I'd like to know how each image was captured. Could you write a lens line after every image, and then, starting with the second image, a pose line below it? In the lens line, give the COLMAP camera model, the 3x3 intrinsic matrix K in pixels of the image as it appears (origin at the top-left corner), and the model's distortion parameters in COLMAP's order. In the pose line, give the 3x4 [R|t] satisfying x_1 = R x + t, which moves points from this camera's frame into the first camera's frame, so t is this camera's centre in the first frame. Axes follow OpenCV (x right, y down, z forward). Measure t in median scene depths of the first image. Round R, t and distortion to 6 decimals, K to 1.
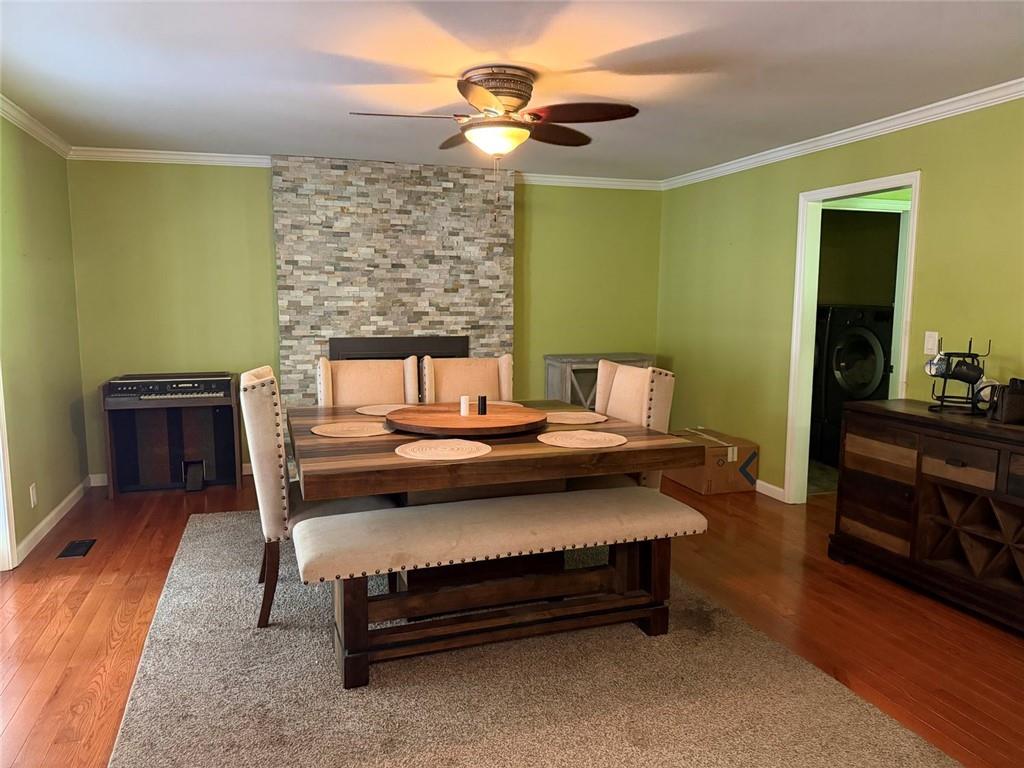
lens RADIAL K [[715.2, 0, 510.8], [0, 715.2, 388.4], [0, 0, 1]] dist [0.044841, -0.058247]
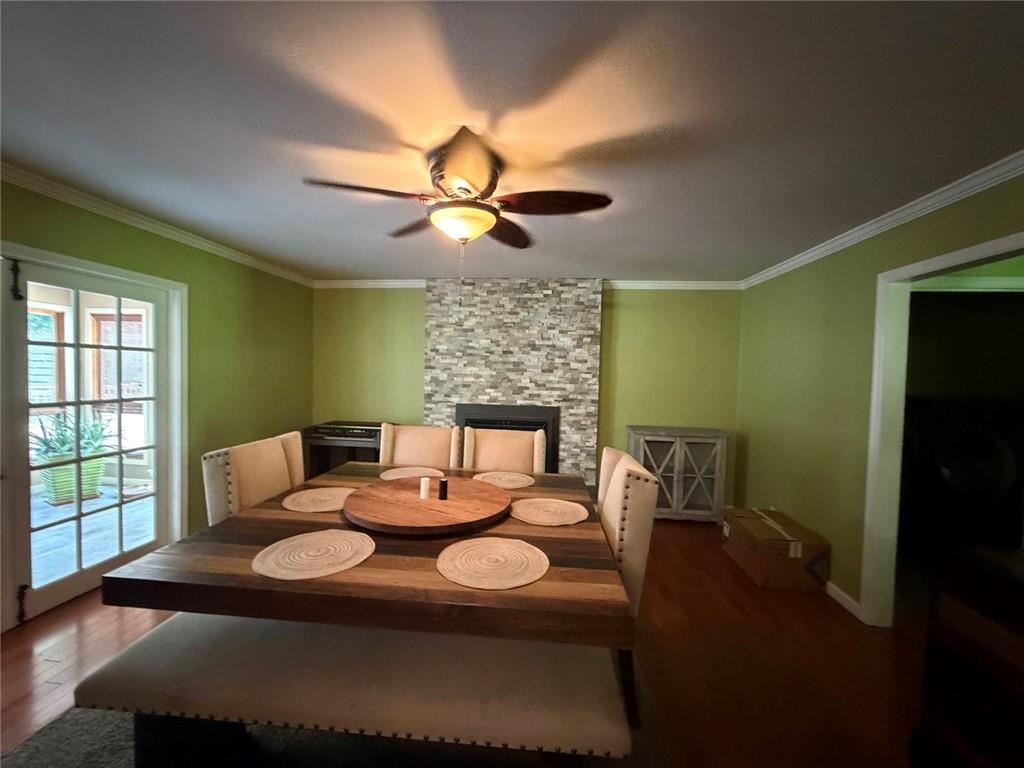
lens RADIAL K [[406.3, 0, 512.1], [0, 406.3, 382.4], [0, 0, 1]] dist [-0.006522, 0.000783]
pose [[0.912829, 0.029564, -0.407270, 0.165094], [-0.071250, 0.993607, -0.087567, -0.049028], [0.402077, 0.108951, 0.909100, 0.317792]]
